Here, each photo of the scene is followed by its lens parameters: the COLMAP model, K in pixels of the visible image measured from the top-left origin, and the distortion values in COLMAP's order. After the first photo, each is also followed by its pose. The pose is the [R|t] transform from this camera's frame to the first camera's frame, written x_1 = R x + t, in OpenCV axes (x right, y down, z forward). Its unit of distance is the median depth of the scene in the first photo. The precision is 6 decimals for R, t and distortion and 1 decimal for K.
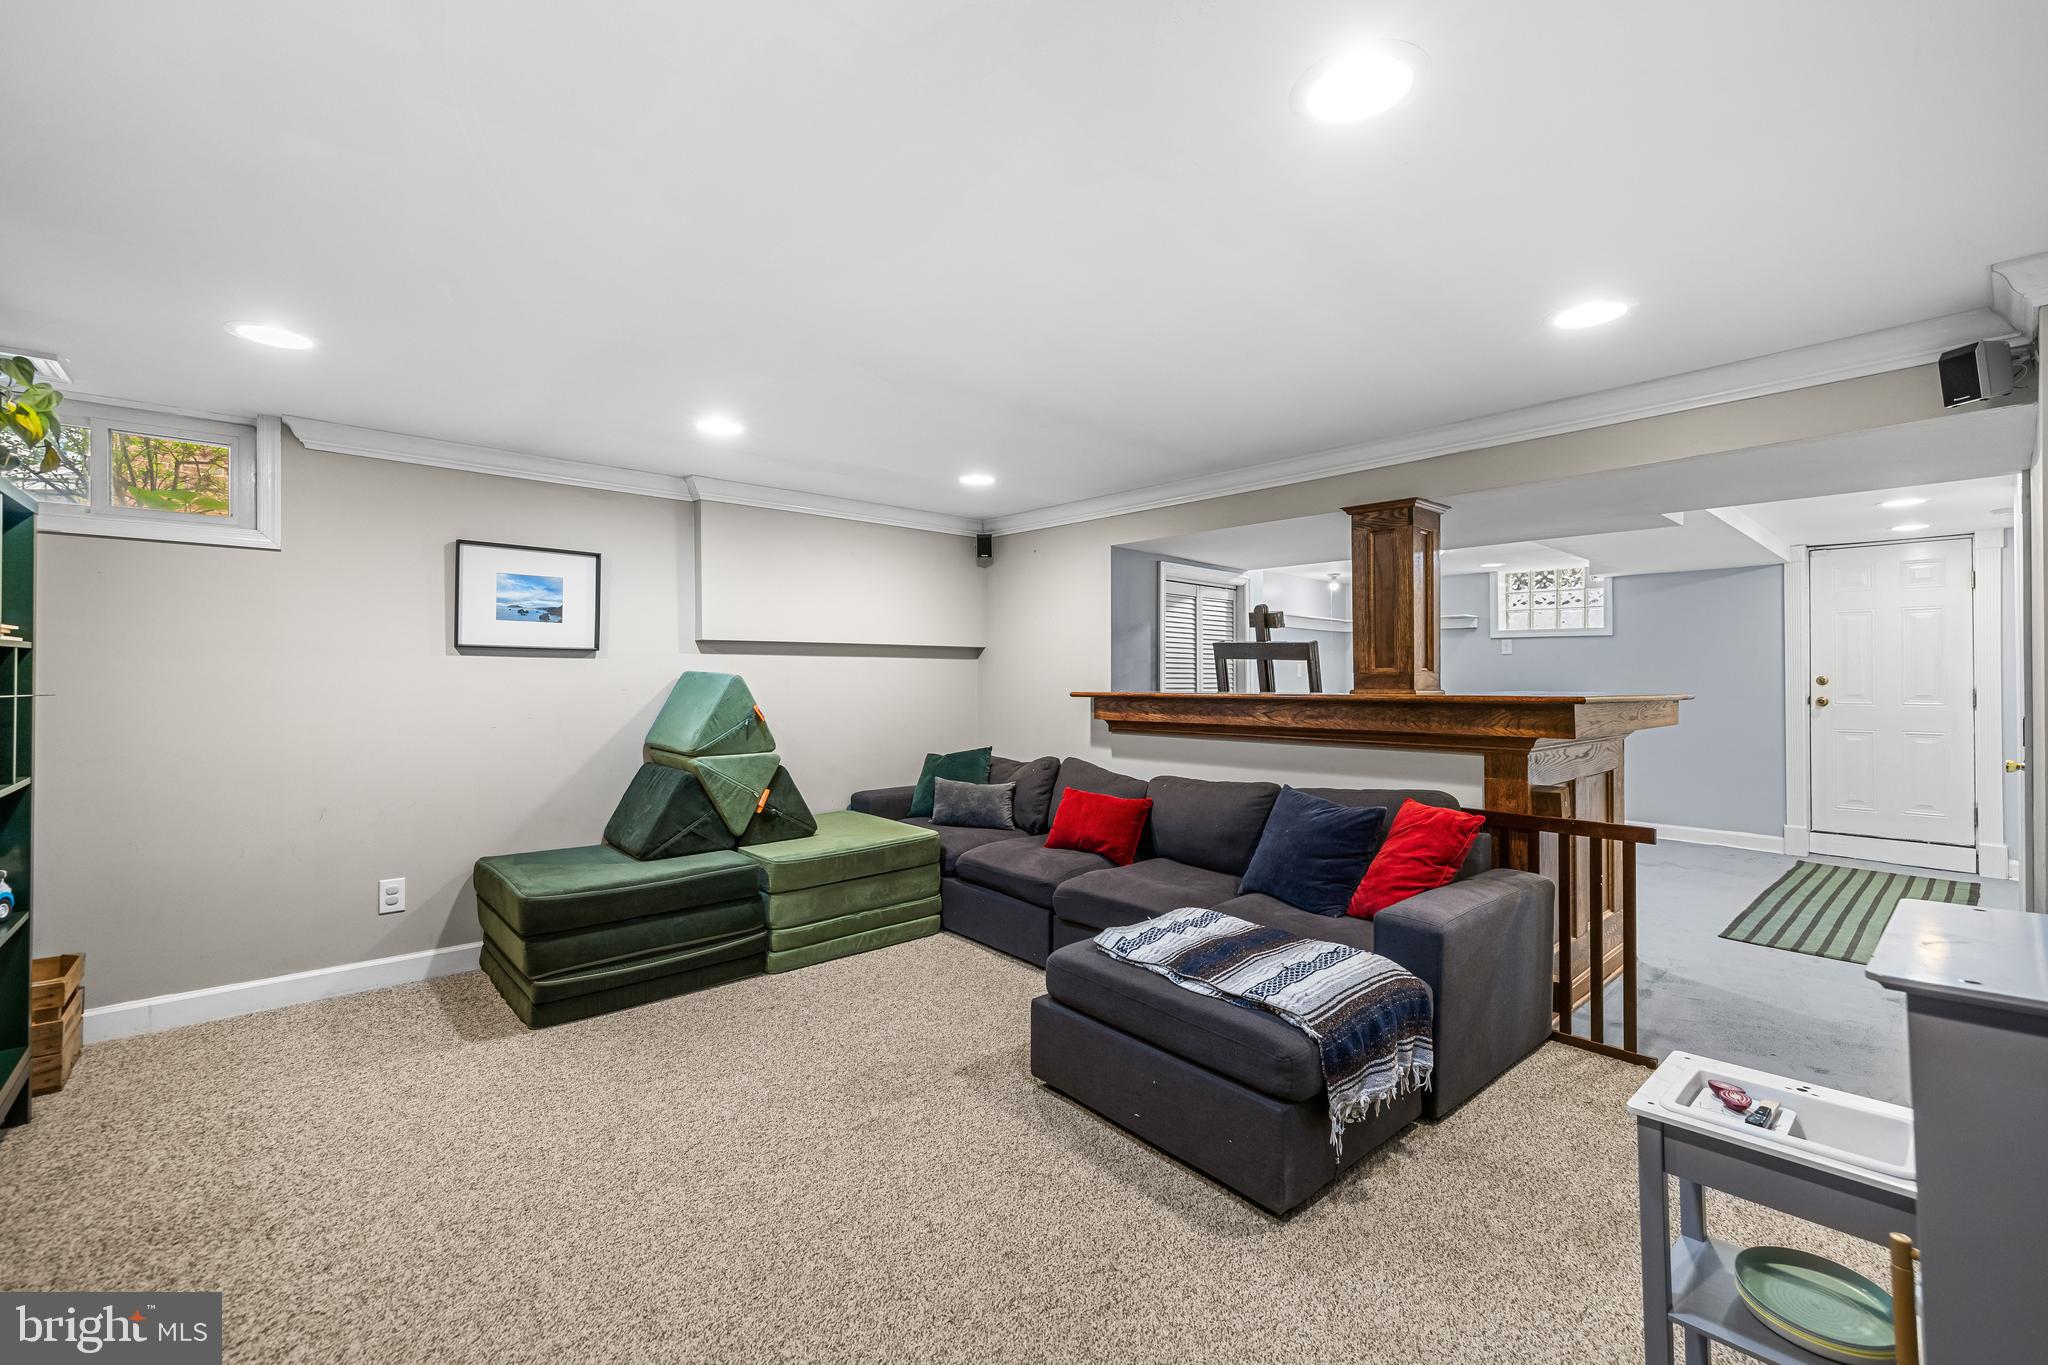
lens RADIAL K [[859.6, 0, 1019.8], [0, 859.6, 670.4], [0, 0, 1]] dist [0.002023, 0.000214]
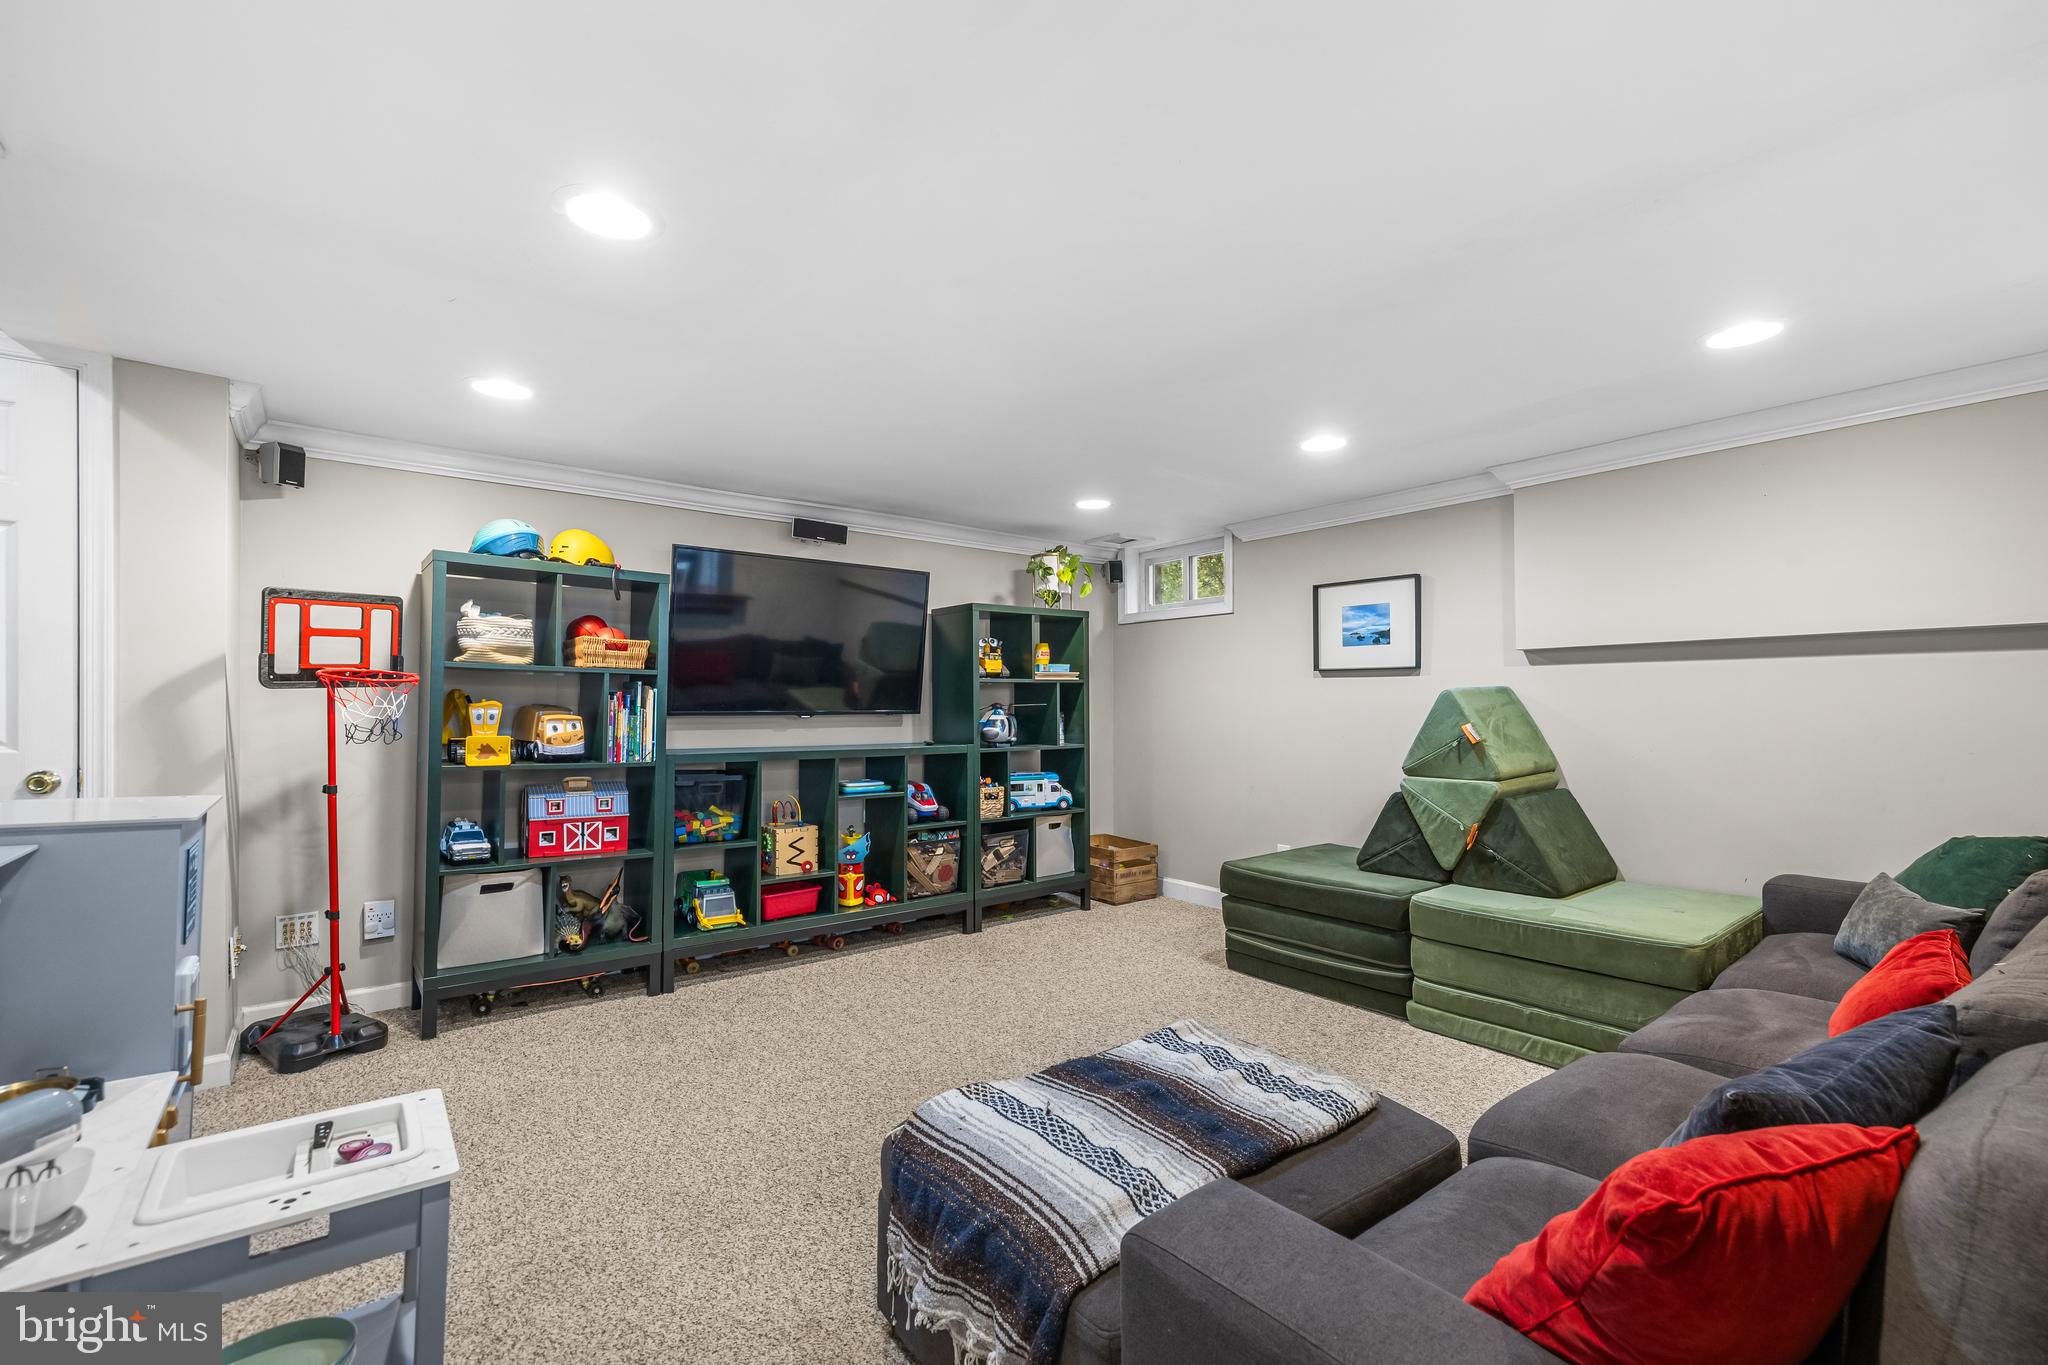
lens RADIAL K [[859.6, 0, 1019.3], [0, 859.6, 697.3], [0, 0, 1]] dist [0.002023, 0.000214]
pose [[-0.056068, -0.007207, -0.998401, 0.574804], [0.008626, 0.999933, -0.007703, 0.015735], [0.998390, -0.009044, -0.056002, 0.593326]]
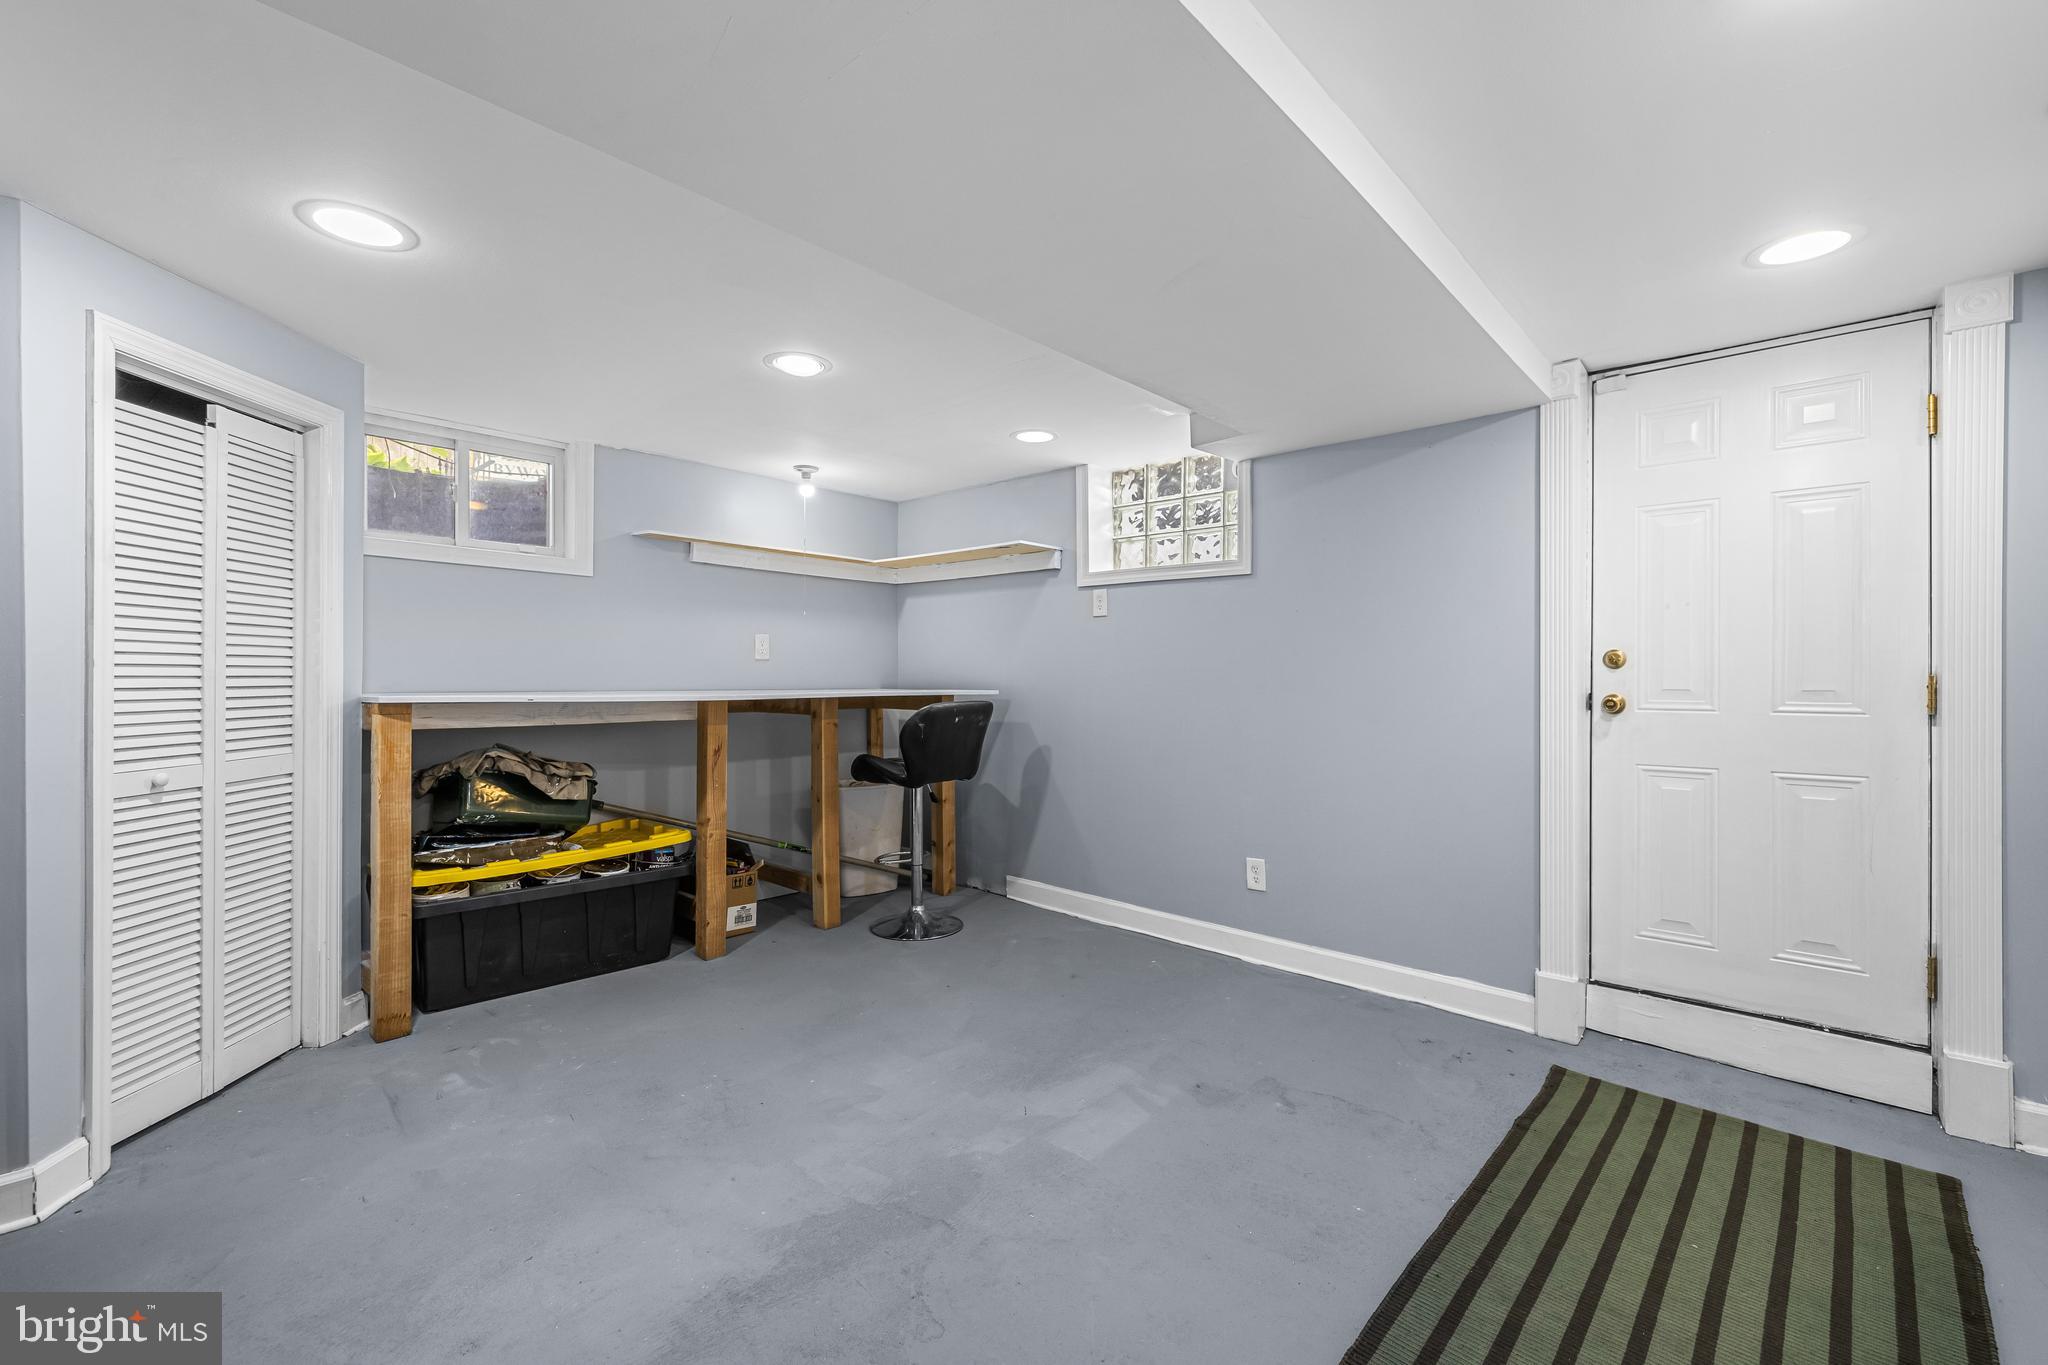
lens RADIAL K [[859.6, 0, 1022.4], [0, 859.6, 675.6], [0, 0, 1]] dist [0.002023, 0.000214]
pose [[0.995276, 0.001339, 0.097074, 0.818190], [-0.002241, 0.999955, 0.009178, 0.024784], [-0.097058, -0.009352, 0.995235, 0.818551]]
